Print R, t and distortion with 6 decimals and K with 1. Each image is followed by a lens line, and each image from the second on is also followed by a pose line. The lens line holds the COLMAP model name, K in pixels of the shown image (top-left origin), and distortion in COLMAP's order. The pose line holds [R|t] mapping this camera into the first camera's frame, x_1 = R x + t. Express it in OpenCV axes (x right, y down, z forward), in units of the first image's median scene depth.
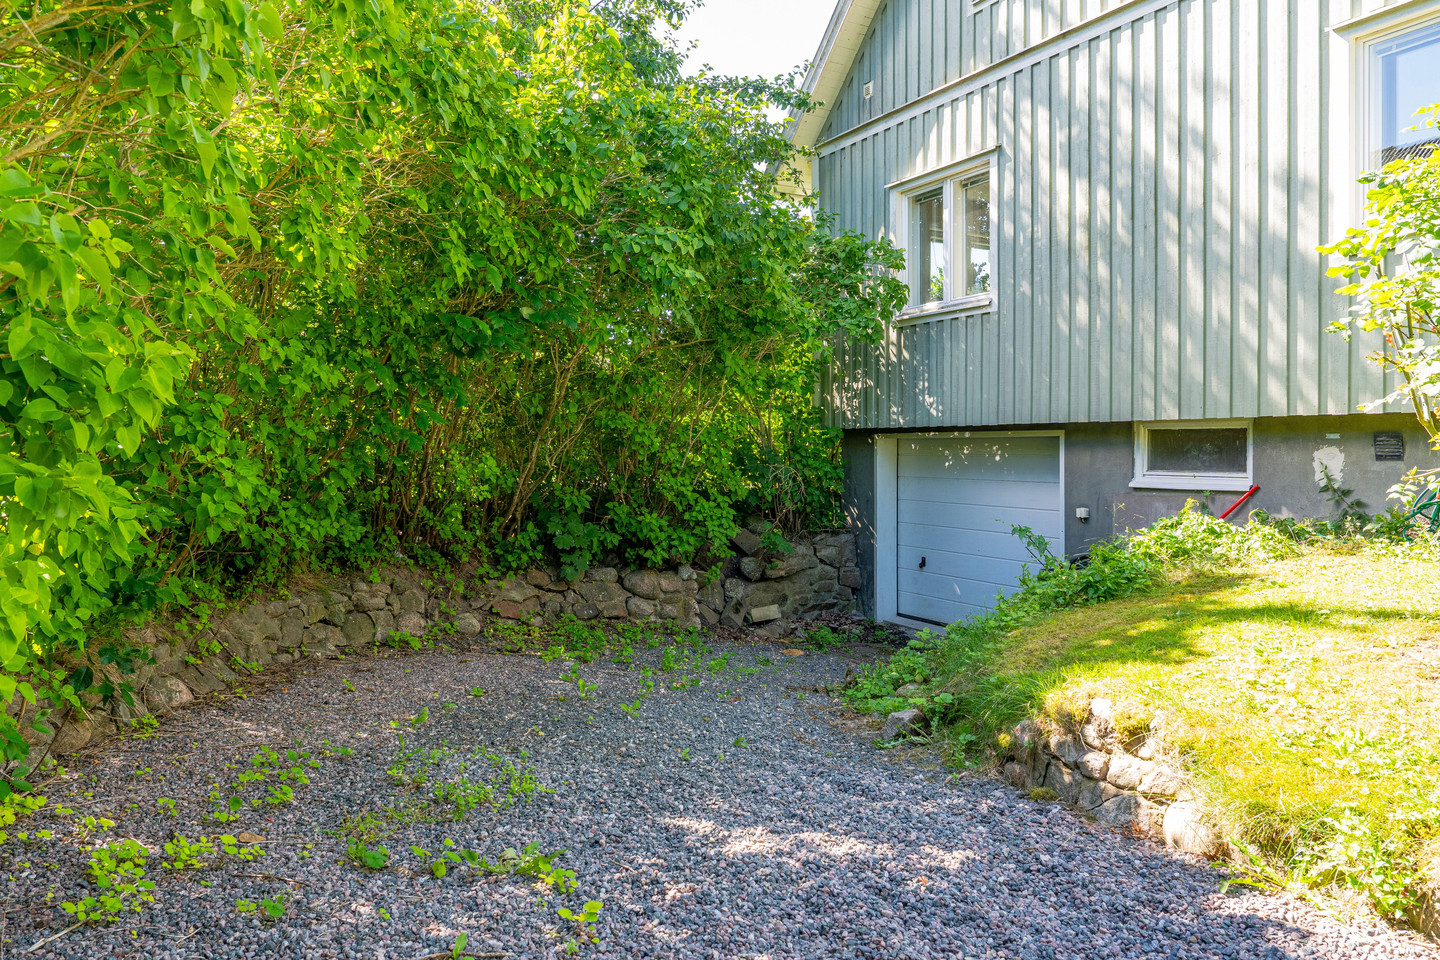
lens RADIAL K [[968.0, 0, 709.5], [0, 968.0, 483.3], [0, 0, 1]] dist [-0.010456, 0.006544]
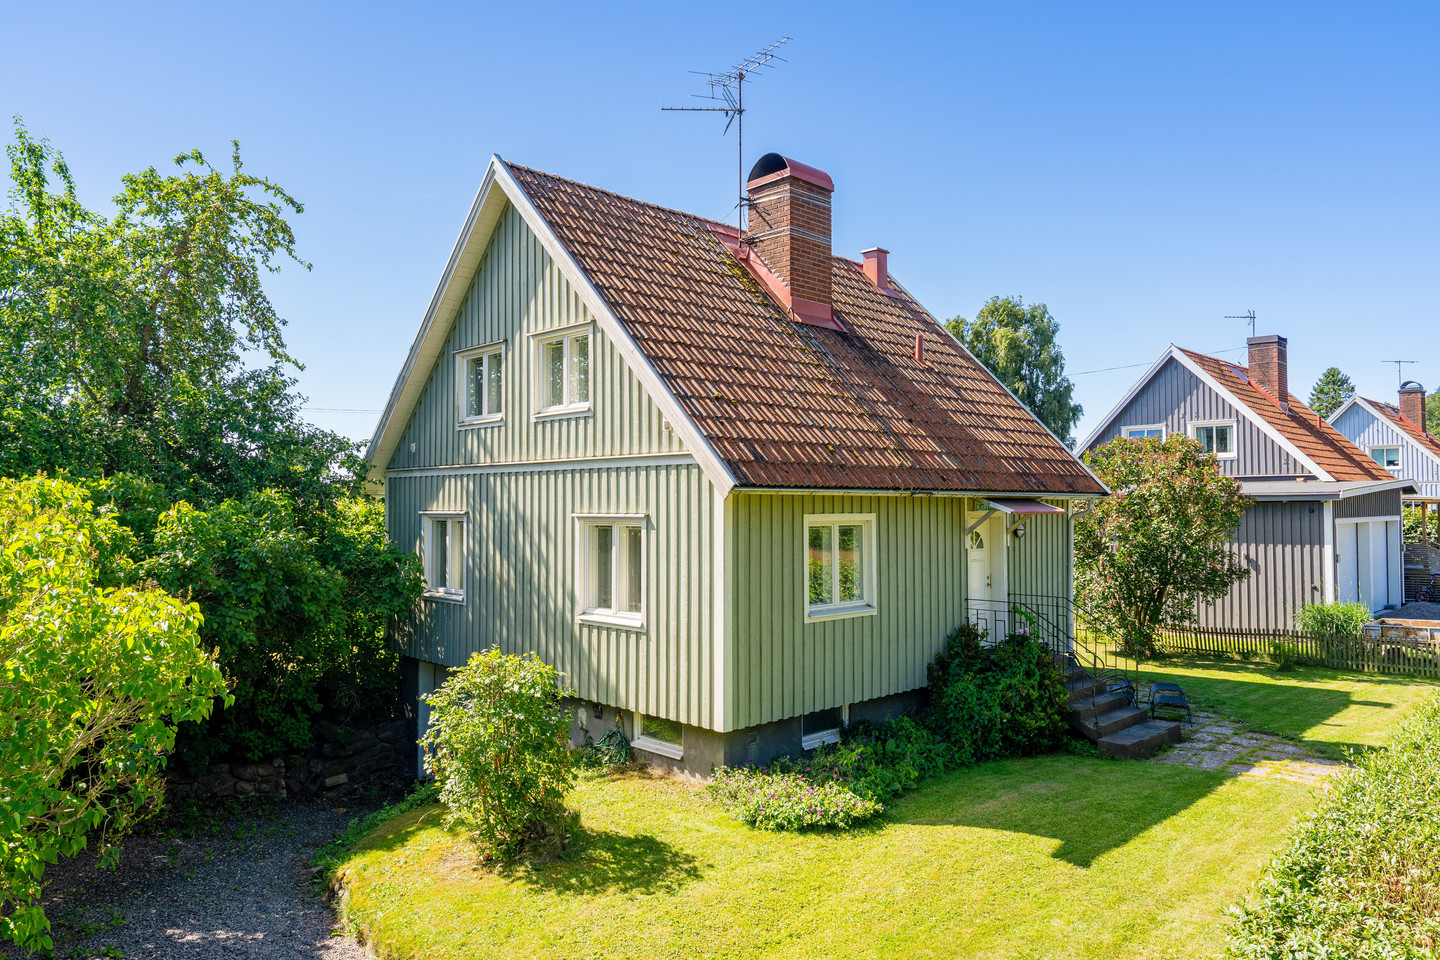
lens RADIAL K [[968.0, 0, 709.5], [0, 968.0, 483.3], [0, 0, 1]] dist [-0.010456, 0.006544]
pose [[0.969411, 0.012868, 0.245105, 0.282906], [0.001433, 0.998311, -0.058080, -0.287157], [-0.245439, 0.056654, 0.967755, -0.794460]]
